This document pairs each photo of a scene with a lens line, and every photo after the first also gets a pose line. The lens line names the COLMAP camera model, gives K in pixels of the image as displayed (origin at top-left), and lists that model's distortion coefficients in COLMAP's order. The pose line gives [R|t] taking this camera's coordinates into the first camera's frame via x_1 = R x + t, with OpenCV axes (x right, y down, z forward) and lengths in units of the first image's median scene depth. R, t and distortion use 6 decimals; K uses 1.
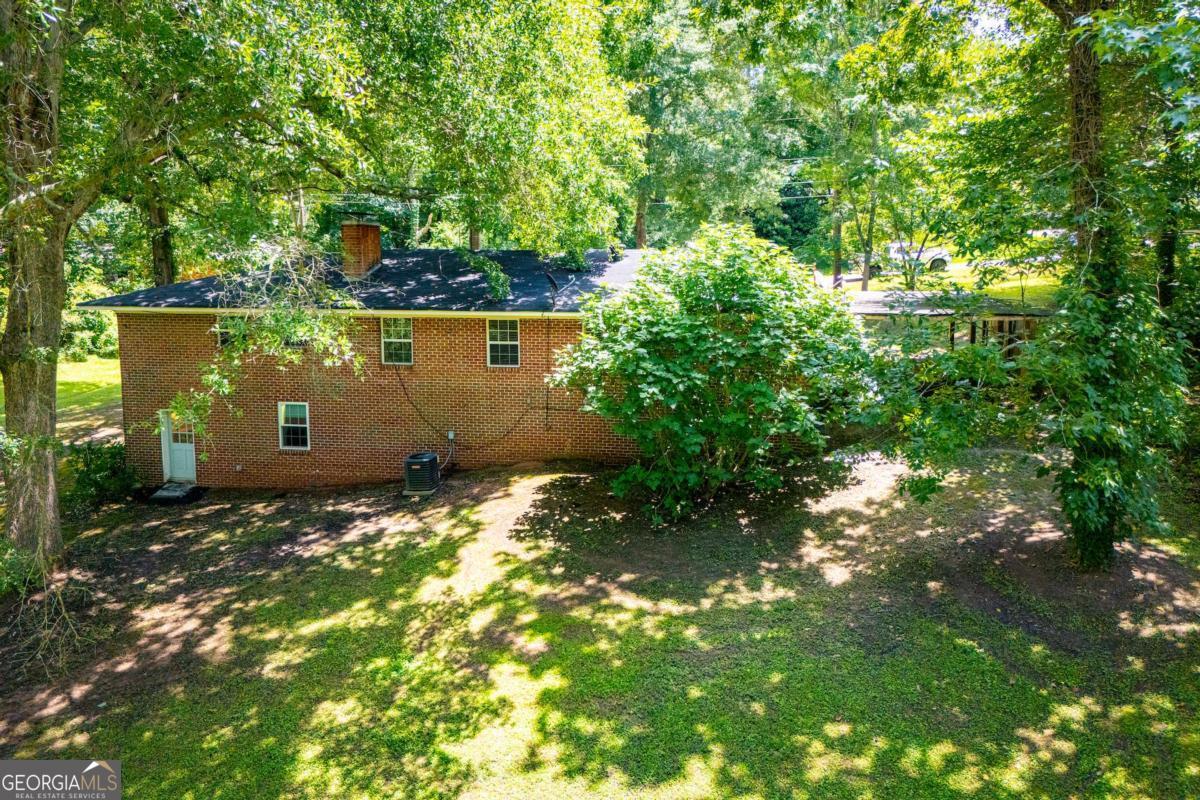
lens RADIAL K [[855.4, 0, 598.8], [0, 855.4, 332.4], [0, 0, 1]] dist [0.103875, -0.125065]
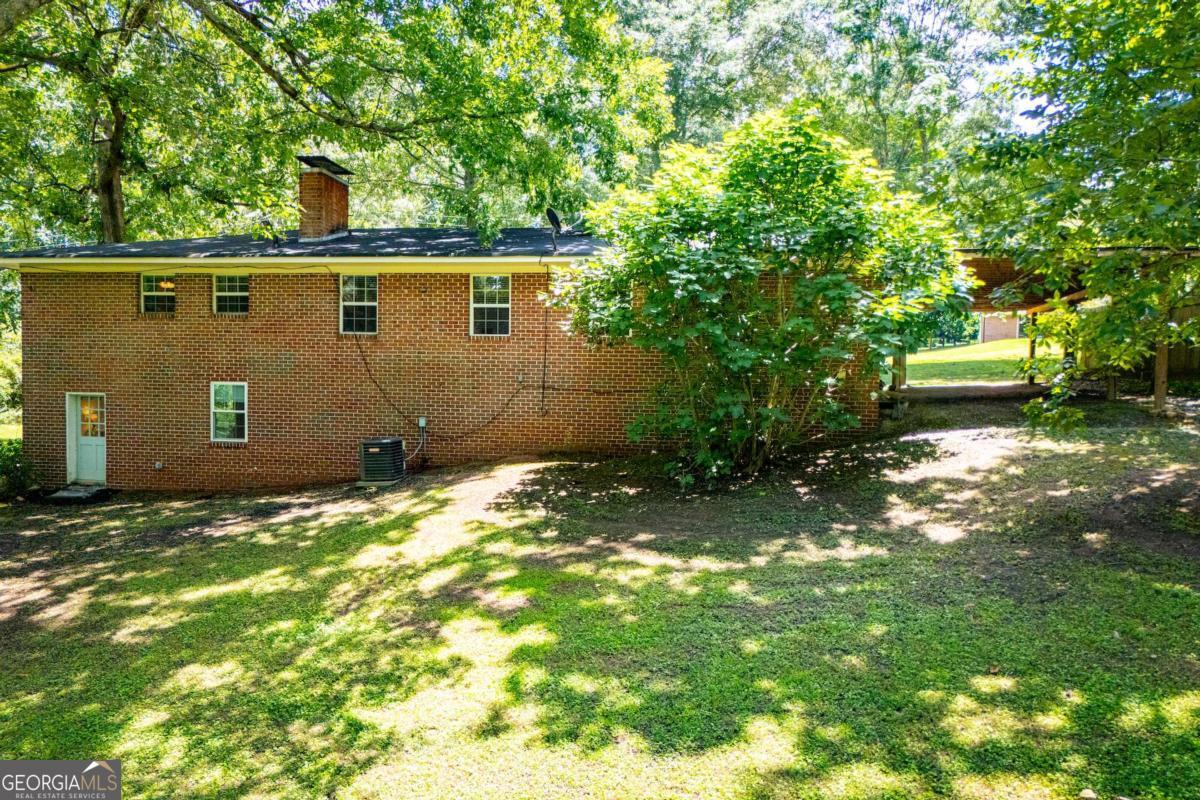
lens RADIAL K [[892.4, 0, 600.0], [0, 892.4, 400.0], [0, 0, 1]] dist [0.103215, -0.116170]
pose [[0.999675, 0.023972, -0.008616, -0.000878], [-0.024475, 0.997648, -0.064034, 0.234491], [0.007061, 0.064224, 0.997911, 0.268617]]
